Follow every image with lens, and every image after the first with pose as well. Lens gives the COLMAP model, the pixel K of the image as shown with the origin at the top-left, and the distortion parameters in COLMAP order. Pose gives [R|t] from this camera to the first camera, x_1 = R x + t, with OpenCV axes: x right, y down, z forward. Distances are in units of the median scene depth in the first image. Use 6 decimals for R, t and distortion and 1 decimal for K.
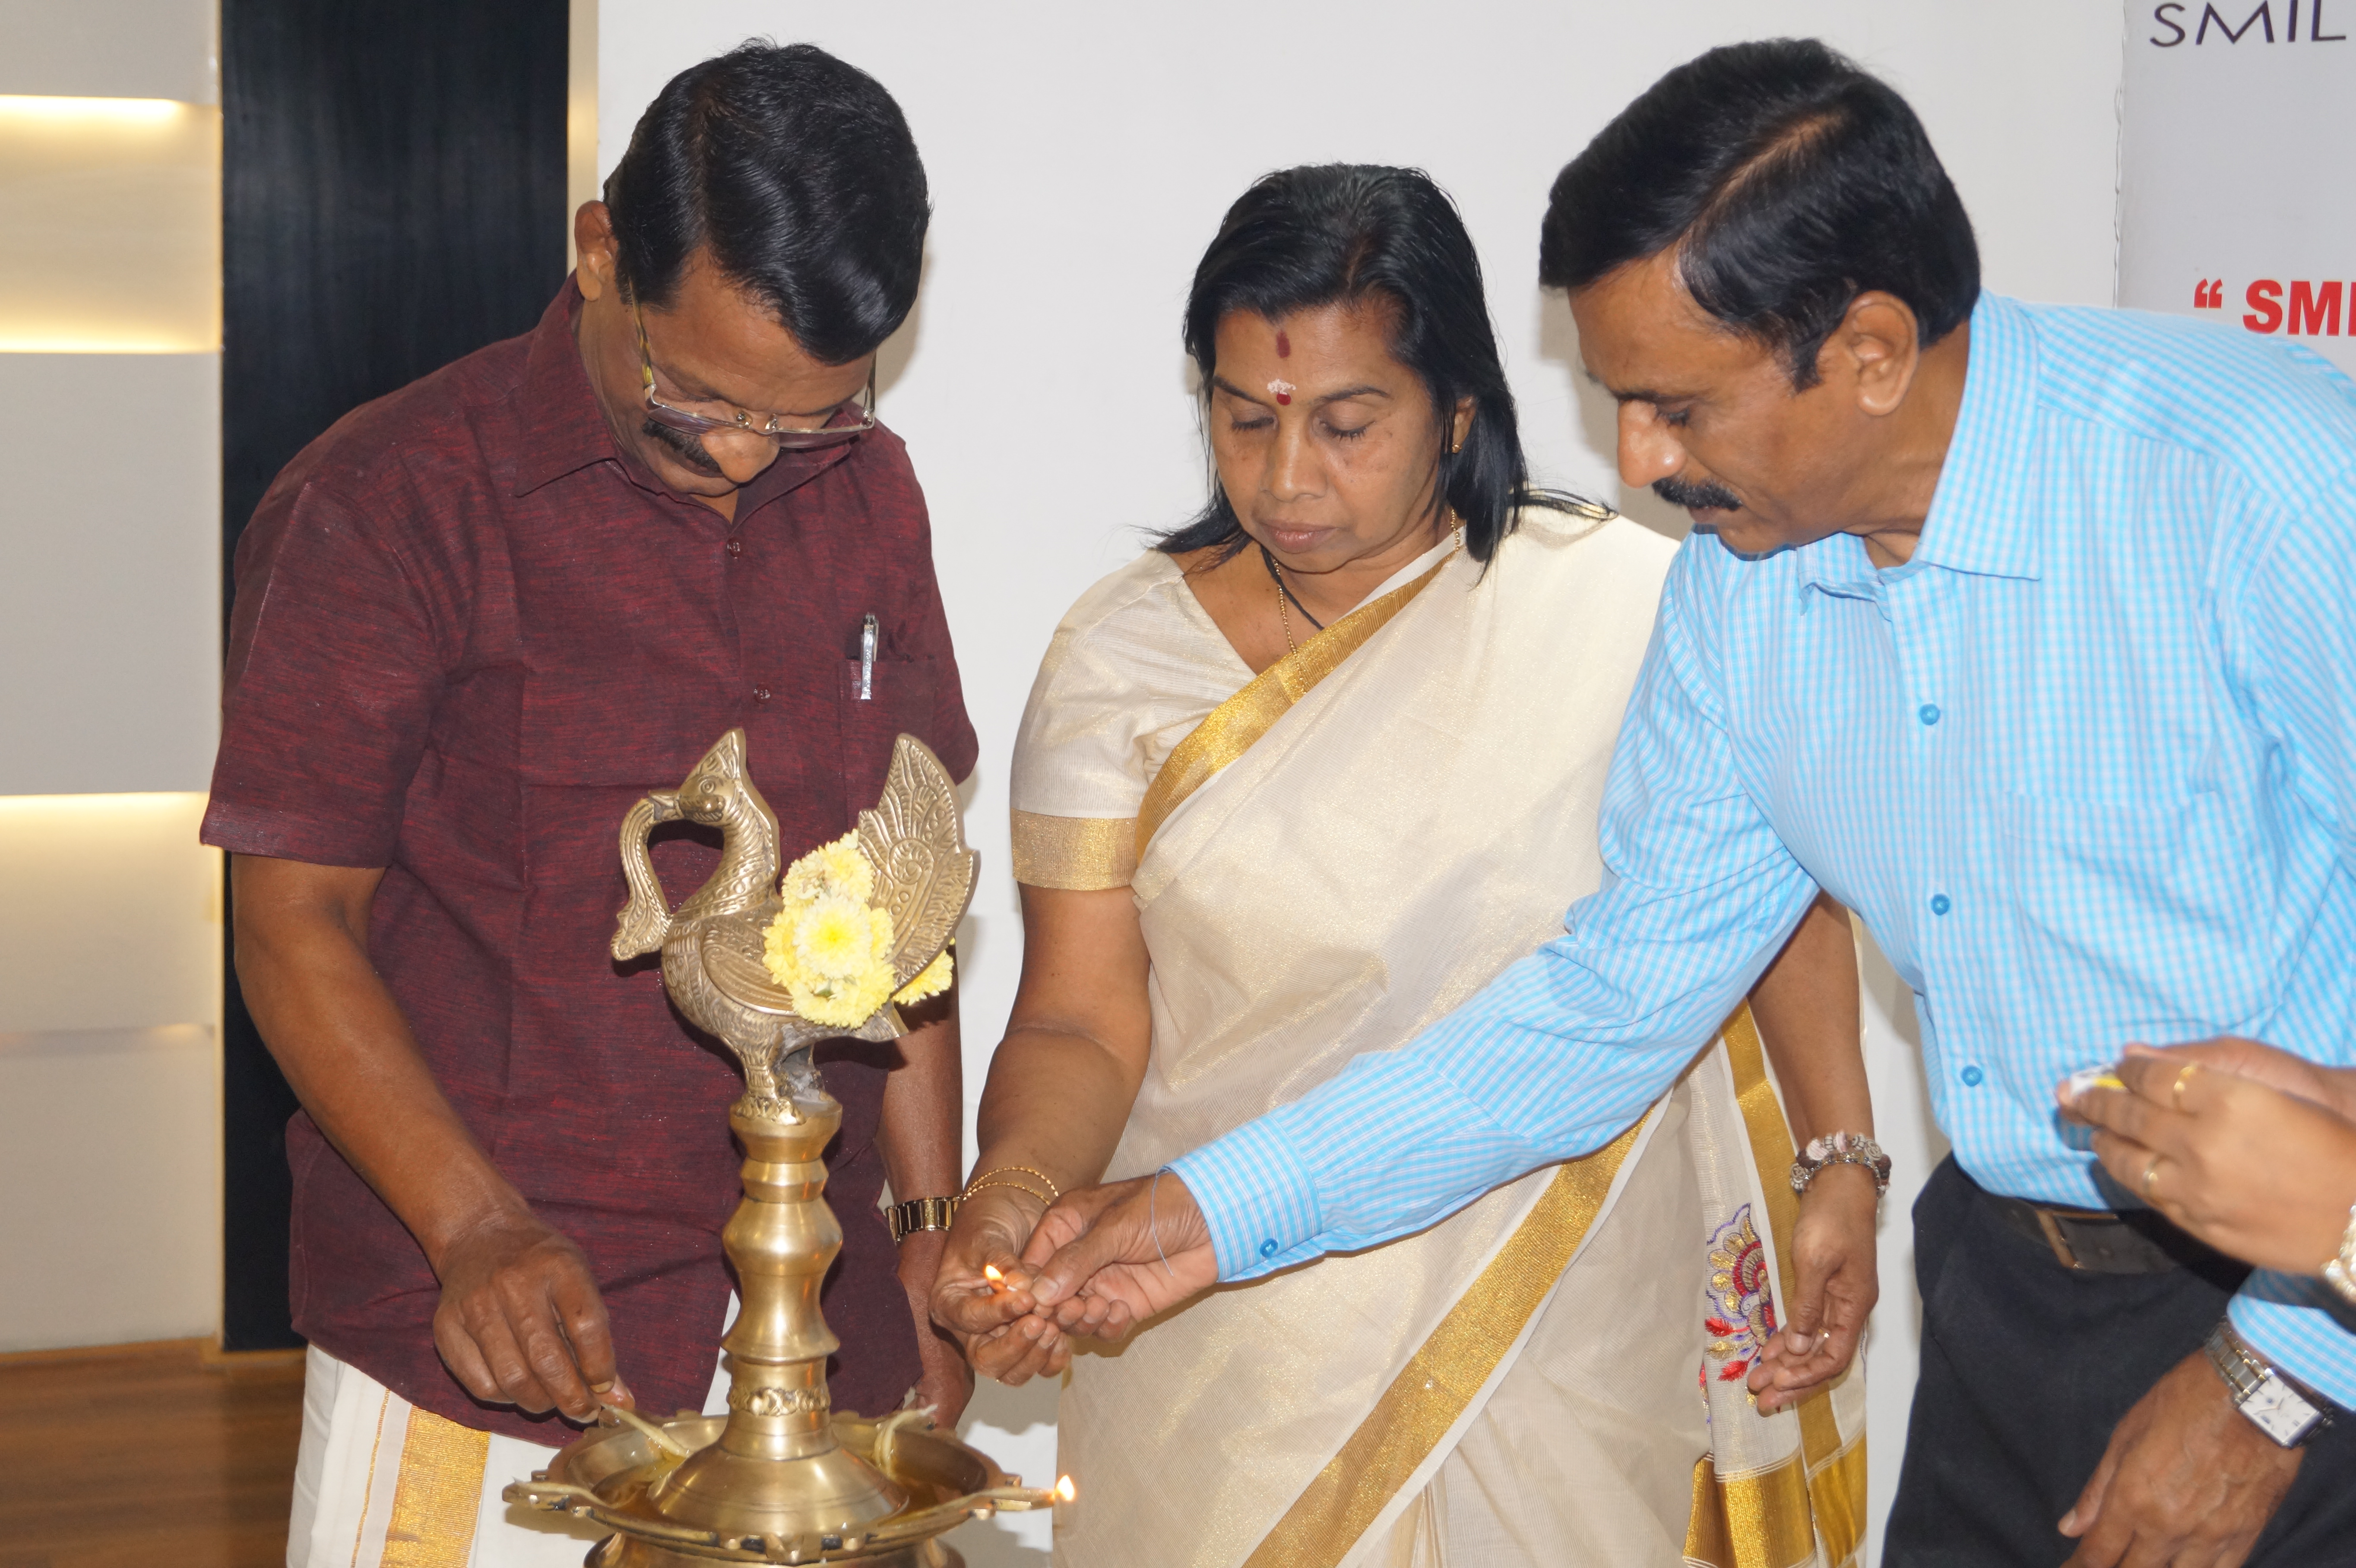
lens RADIAL K [[4378.0, 0, 1187.2], [0, 4378.0, 777.5], [0, 0, 1]] dist [-0.049328, 0.000000]
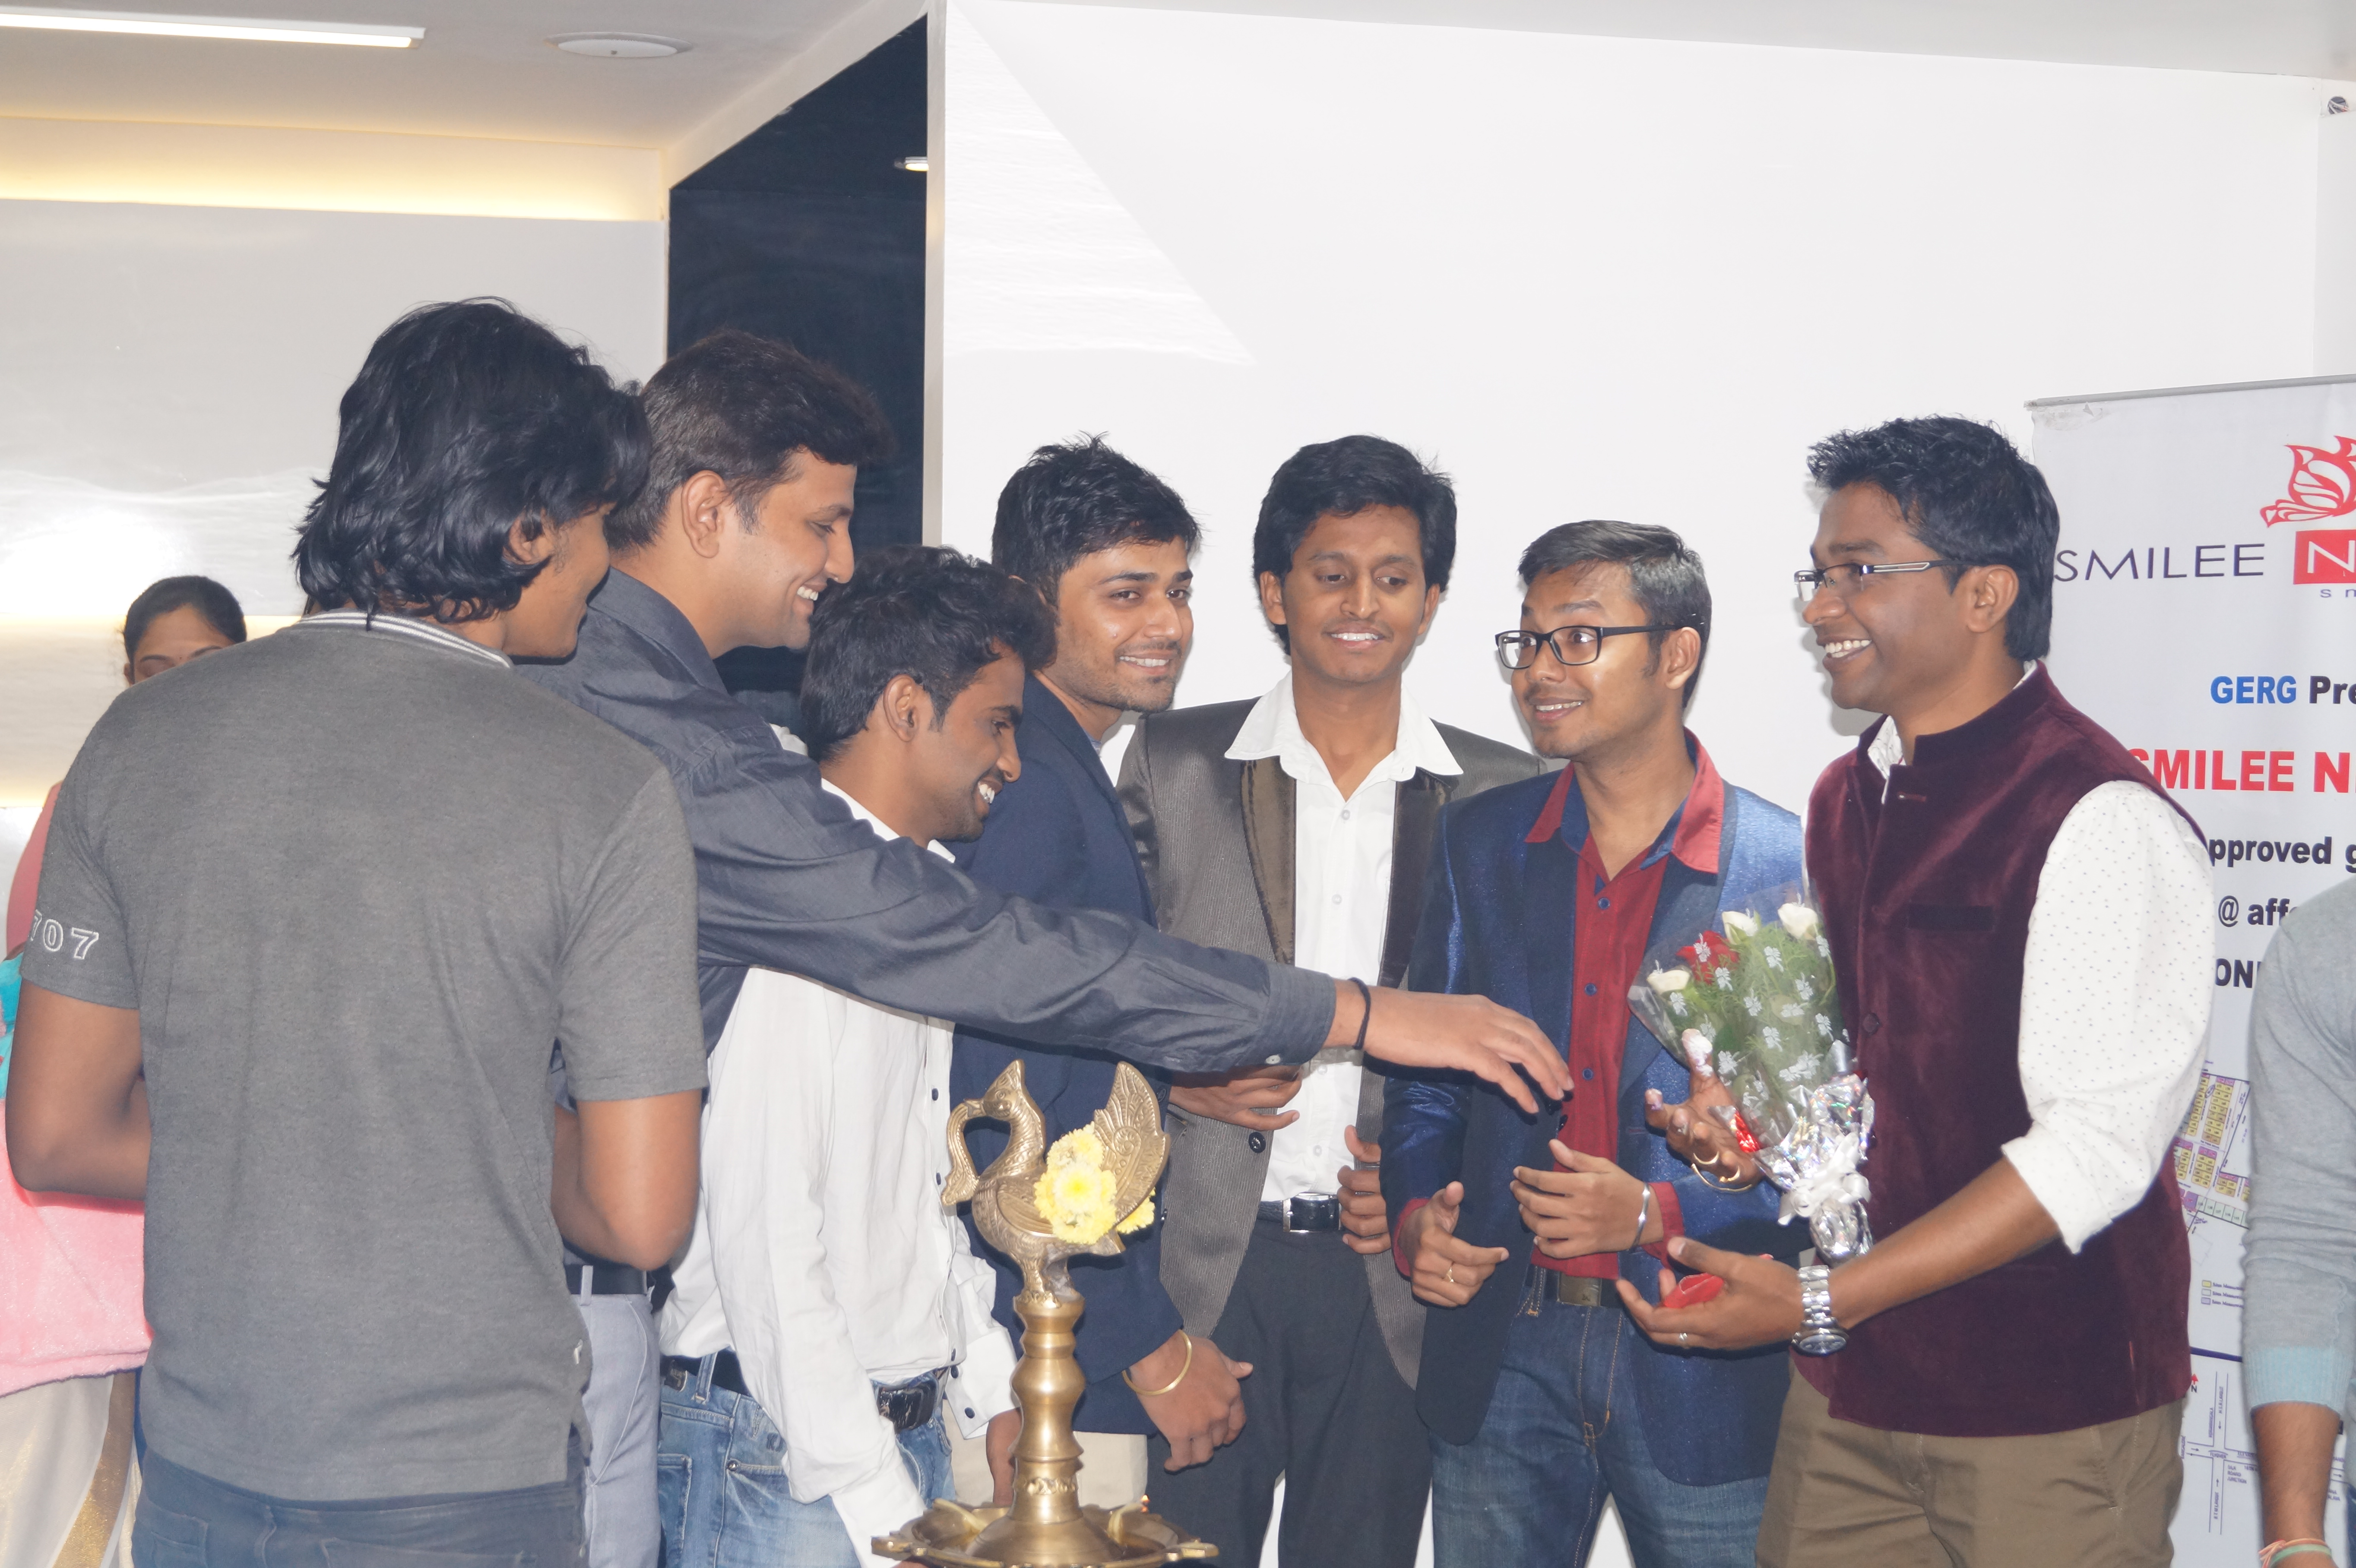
lens RADIAL K [[3994.6, 0, 1170.4], [0, 3994.6, 783.4], [0, 0, 1]] dist [0.007041, 0.000000]
pose [[0.997071, -0.011472, -0.075622, 0.063632], [0.004055, 0.995226, -0.097508, 0.030884], [0.076379, 0.096916, 0.992358, -0.452523]]
